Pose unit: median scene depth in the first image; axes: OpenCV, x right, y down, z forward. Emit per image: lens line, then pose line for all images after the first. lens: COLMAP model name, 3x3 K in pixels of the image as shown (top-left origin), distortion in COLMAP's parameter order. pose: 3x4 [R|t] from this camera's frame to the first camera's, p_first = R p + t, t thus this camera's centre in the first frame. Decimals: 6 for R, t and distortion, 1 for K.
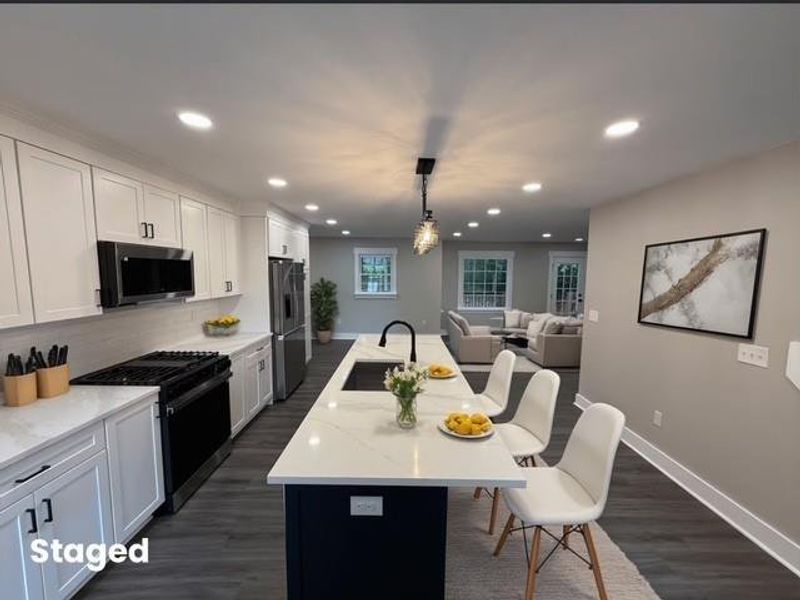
lens RADIAL K [[324.5, 0, 402.0], [0, 324.5, 297.4], [0, 0, 1]] dist [-0.003021, -0.003543]
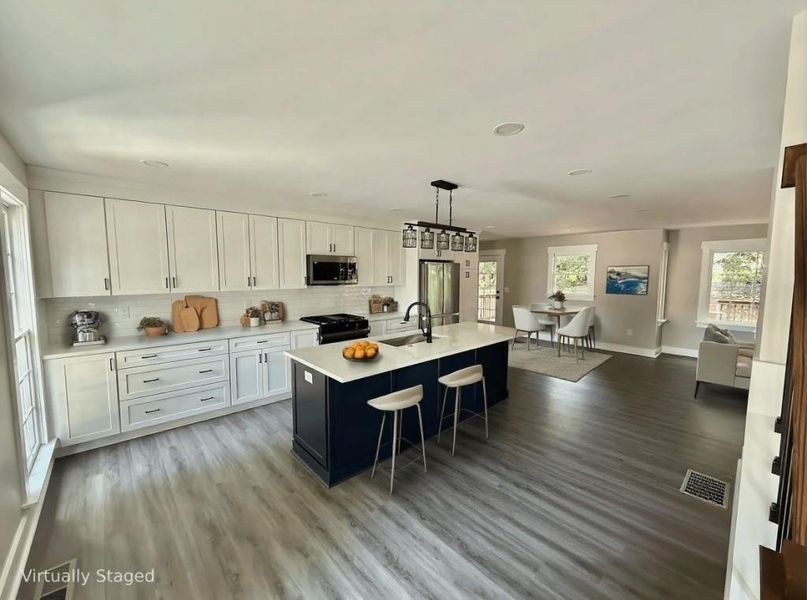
lens RADIAL K [[327.4, 0, 411.3], [0, 327.4, 299.7], [0, 0, 1]] dist [-0.003021, -0.003543]
pose [[0.679968, 0.058431, -0.730910, 1.020790], [-0.063843, 0.997752, 0.020371, 0.035892], [0.730457, 0.032812, 0.682170, 0.017324]]
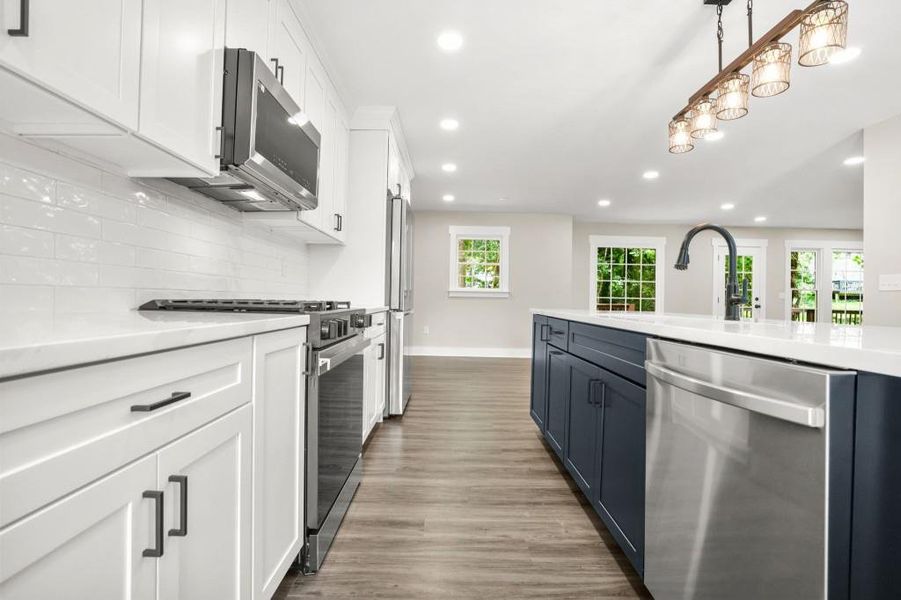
lens RADIAL K [[420.3, 0, 441.3], [0, 420.3, 295.0], [0, 0, 1]] dist [-0.040960, 0.001251]
pose [[0.999821, 0.011362, -0.015132, -0.480127], [-0.012746, 0.995420, -0.094740, 0.277787], [0.013986, 0.094916, 0.995387, 0.294424]]
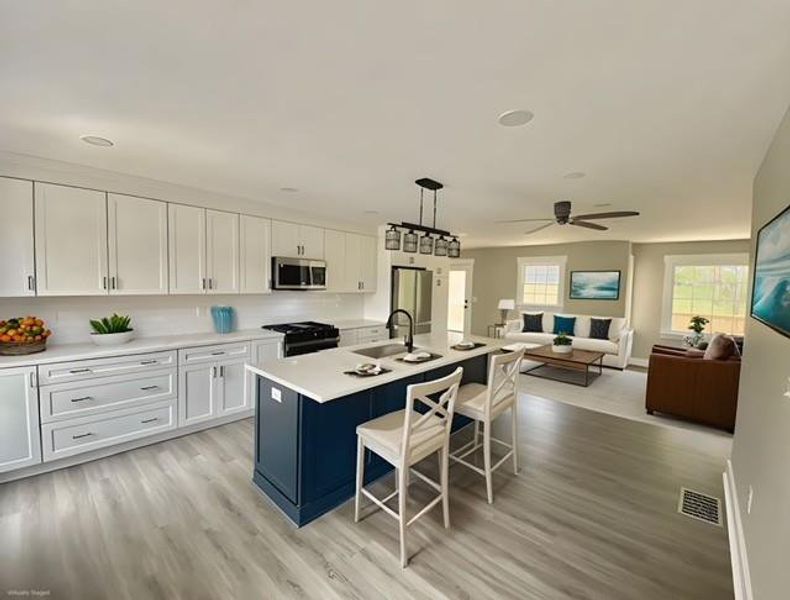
lens RADIAL K [[325.9, 0, 397.6], [0, 325.9, 297.8], [0, 0, 1]] dist [-0.004742, -0.002782]
pose [[0.736784, 0.045096, -0.674622, 0.870054], [-0.078508, 0.996730, -0.019115, 0.051687], [0.671555, 0.067047, 0.737915, 0.047708]]
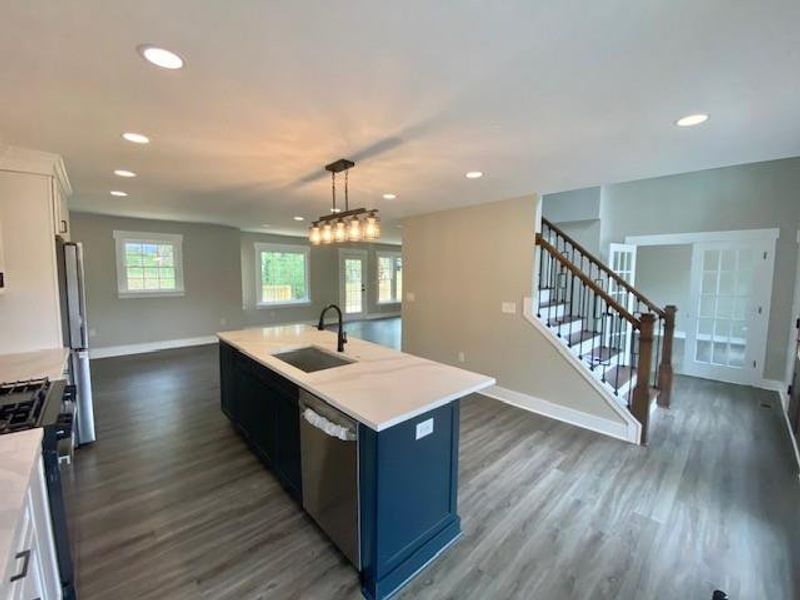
lens RADIAL K [[324.5, 0, 404.0], [0, 324.5, 299.3], [0, 0, 1]] dist [-0.003021, -0.003543]
pose [[0.728906, -0.052664, 0.682585, -0.581092], [0.046530, 0.998542, 0.027354, 0.036659], [-0.683031, 0.011822, 0.730294, 0.038082]]
